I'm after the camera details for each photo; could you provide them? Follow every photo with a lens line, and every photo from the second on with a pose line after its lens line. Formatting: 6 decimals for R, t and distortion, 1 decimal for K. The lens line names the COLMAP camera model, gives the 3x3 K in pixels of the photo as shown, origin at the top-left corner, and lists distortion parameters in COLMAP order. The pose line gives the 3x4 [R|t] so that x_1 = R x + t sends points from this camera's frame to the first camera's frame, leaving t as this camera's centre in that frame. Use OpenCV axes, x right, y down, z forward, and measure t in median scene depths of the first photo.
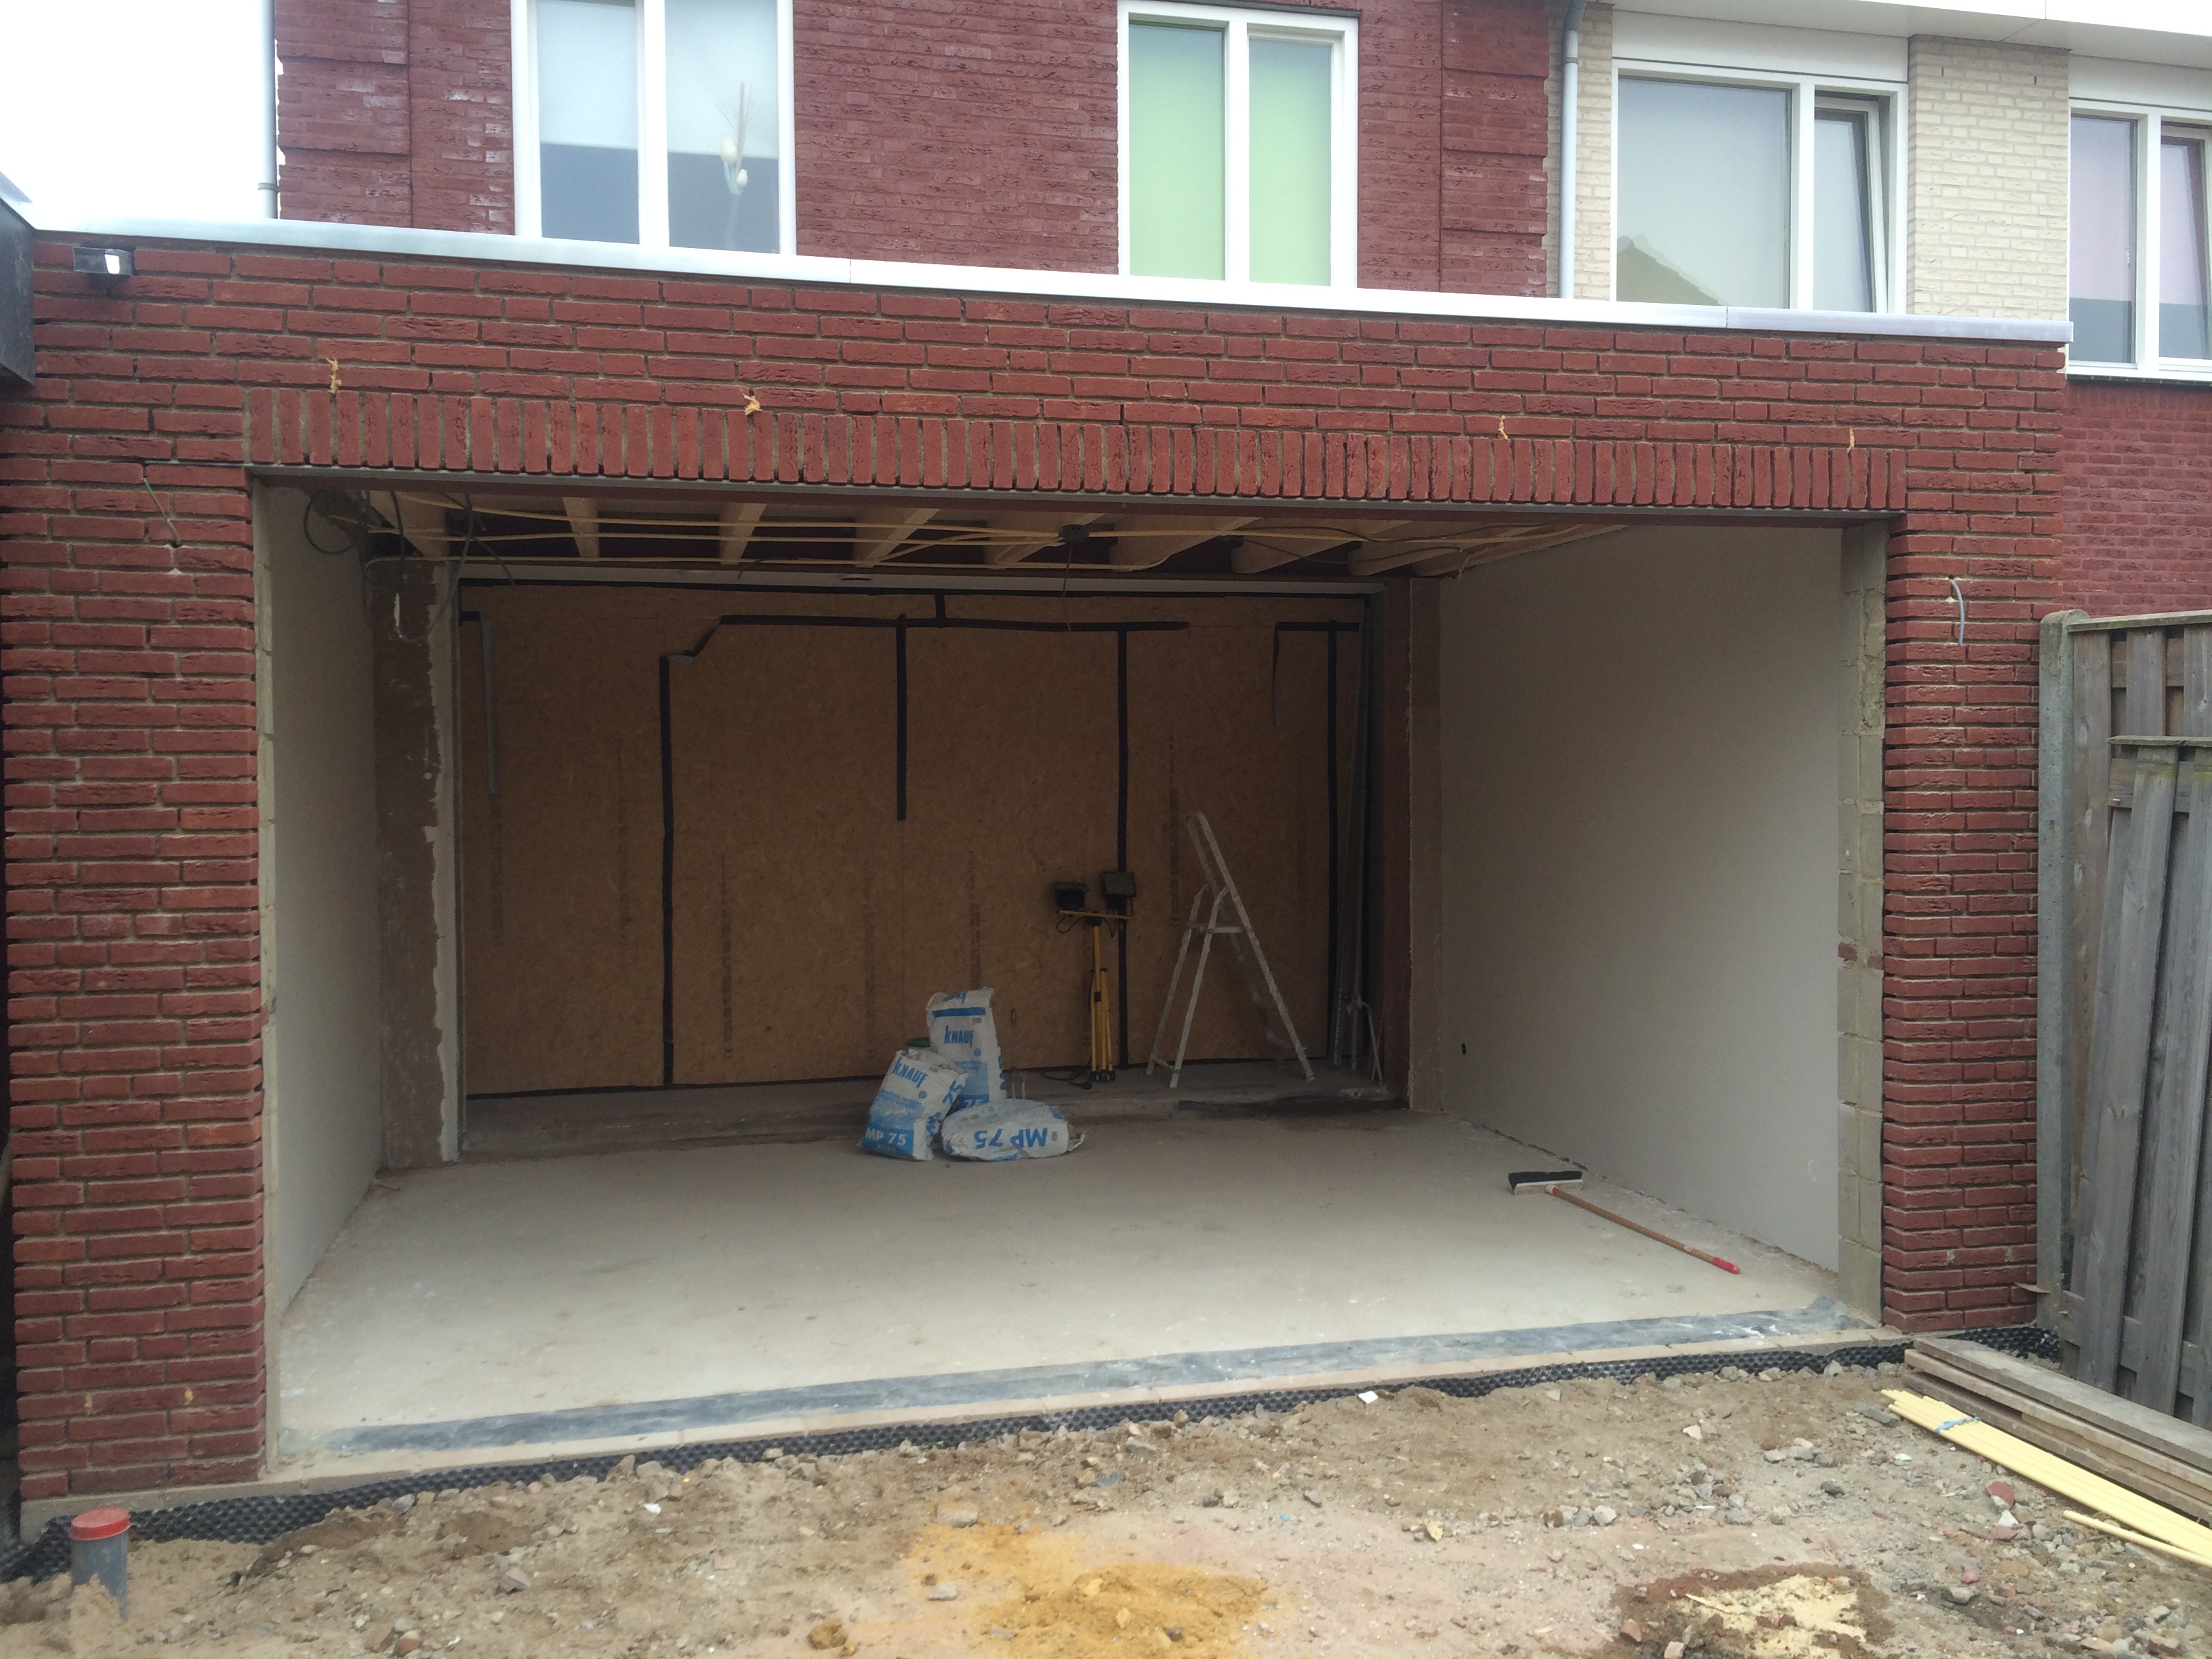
lens RADIAL K [[1886.1, 0, 1105.3], [0, 1886.1, 817.3], [0, 0, 1]] dist [0.090038, -0.125110]
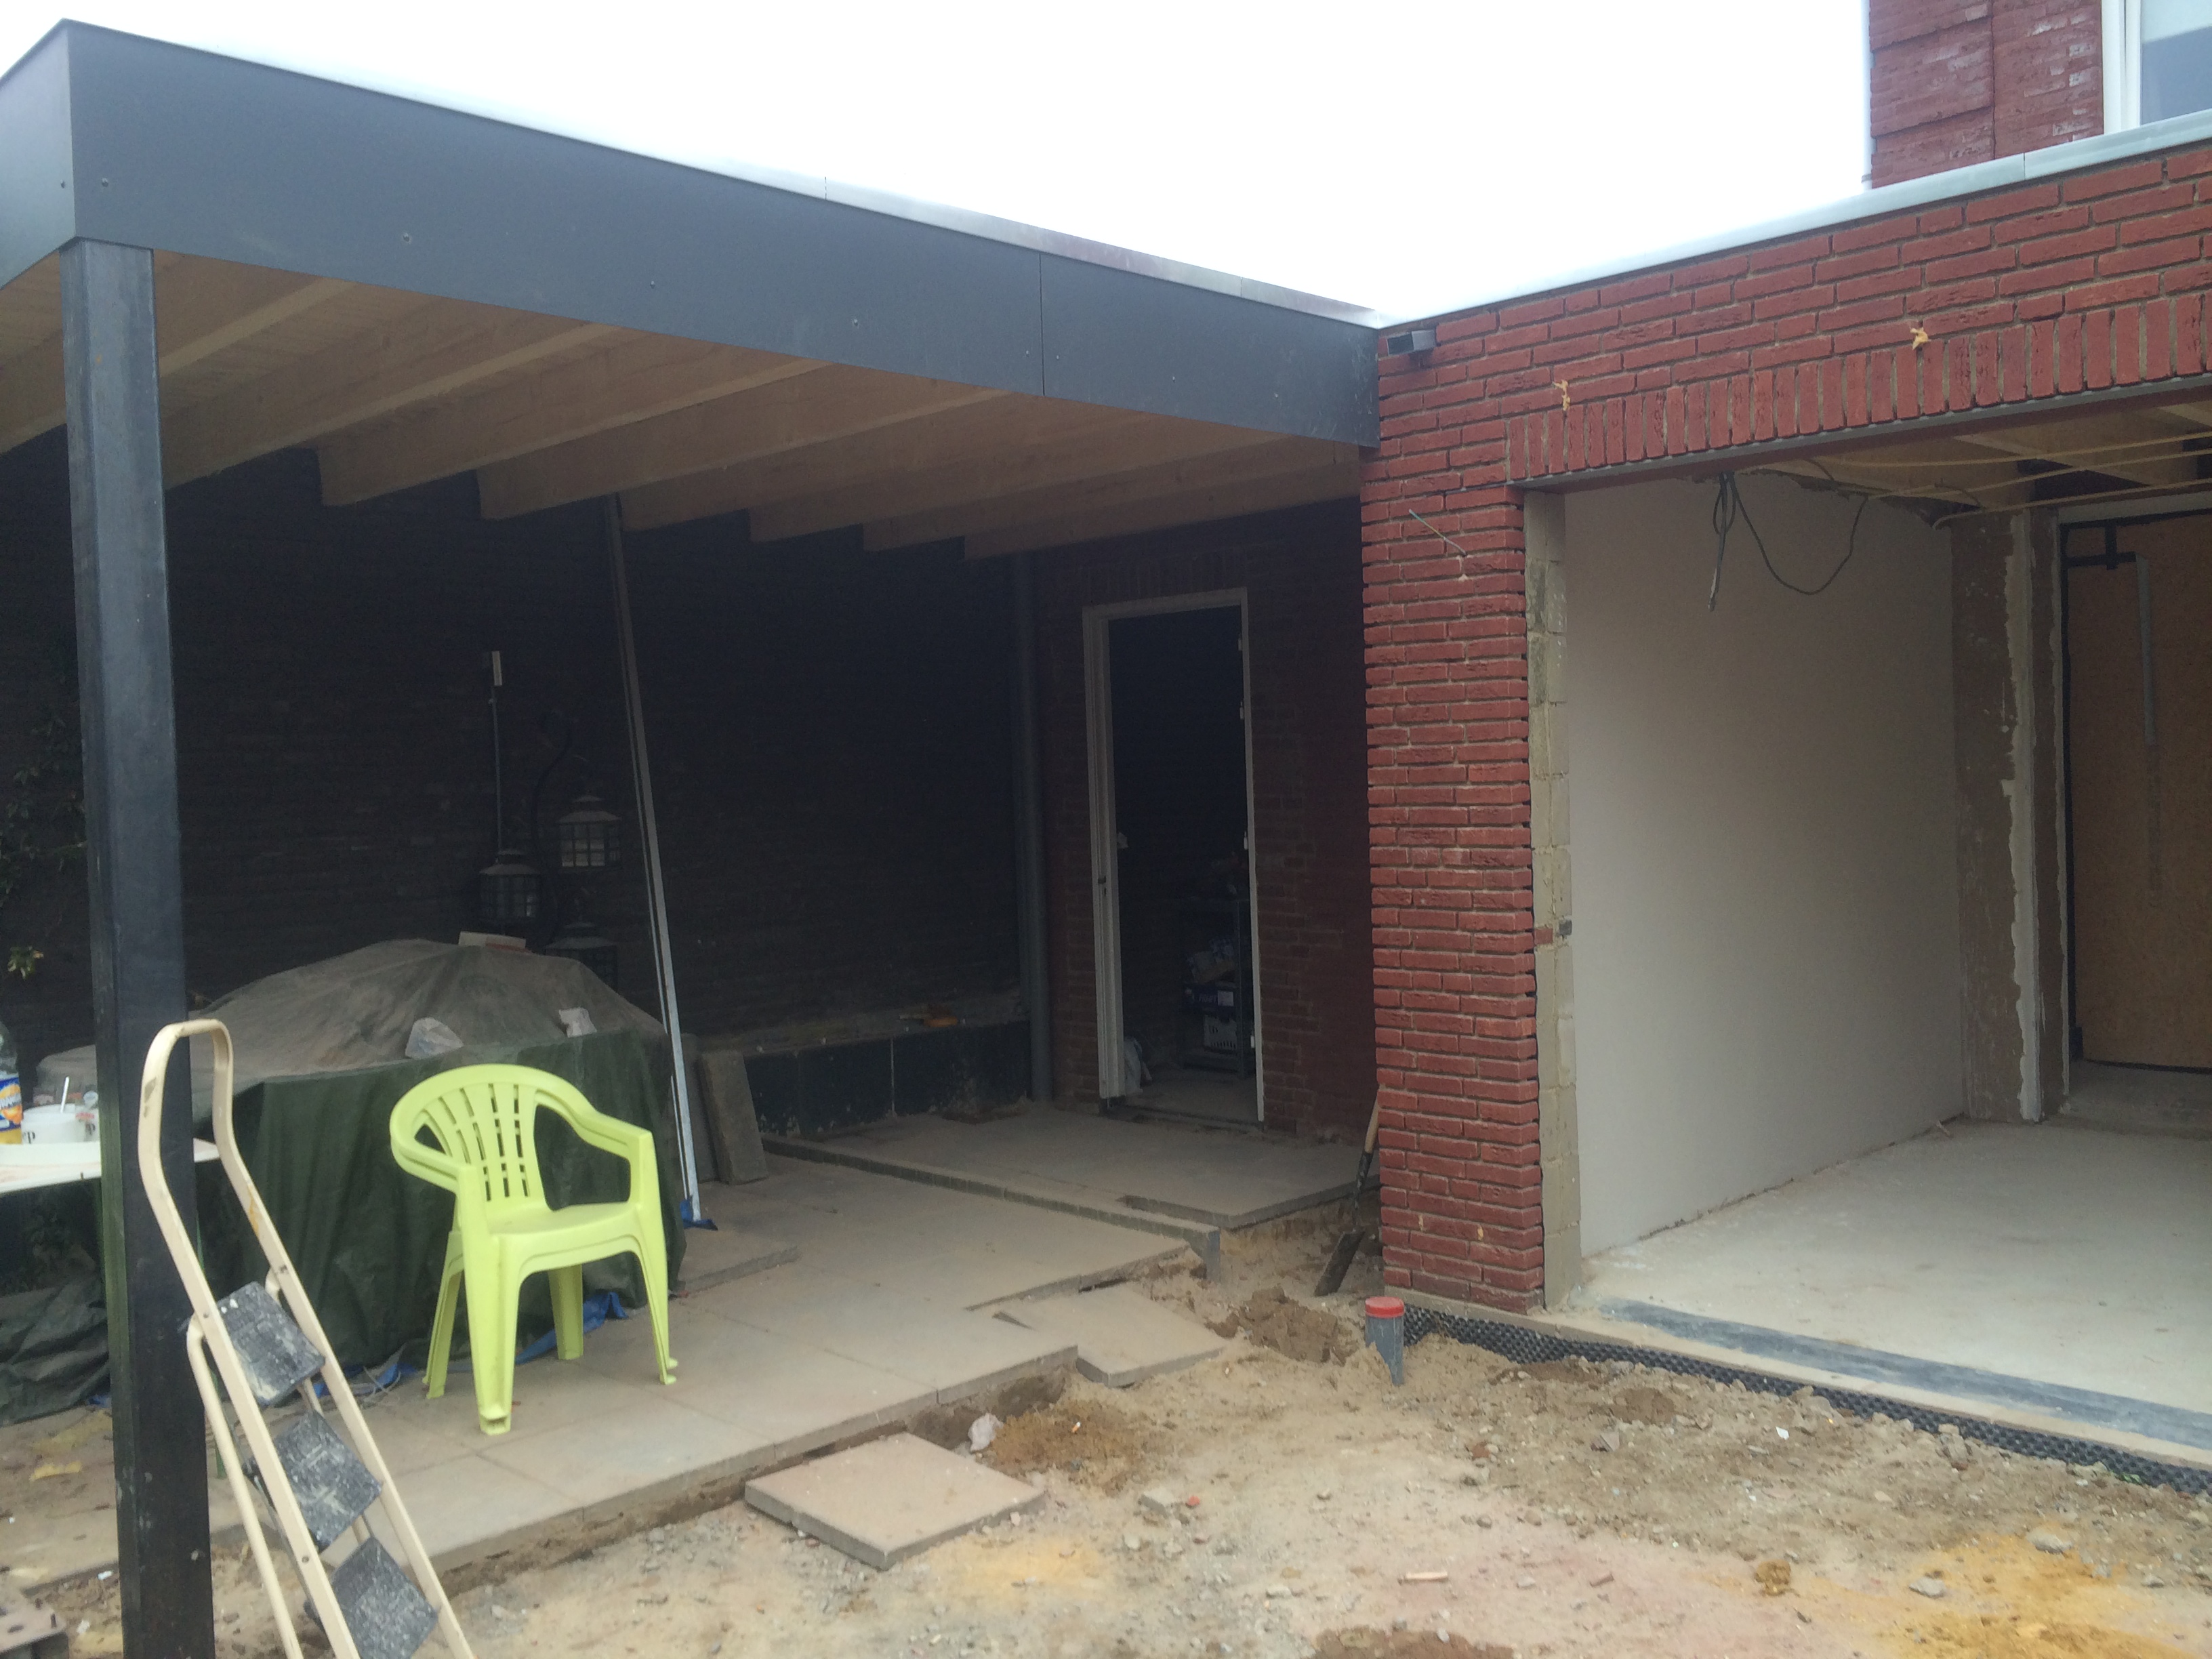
lens RADIAL K [[1886.1, 0, 1105.3], [0, 1886.1, 817.3], [0, 0, 1]] dist [0.090038, -0.125110]
pose [[0.515577, 0.011476, -0.856766, 0.446221], [0.007148, 0.999818, 0.017694, 0.005631], [0.856813, -0.015247, 0.515401, 0.148505]]
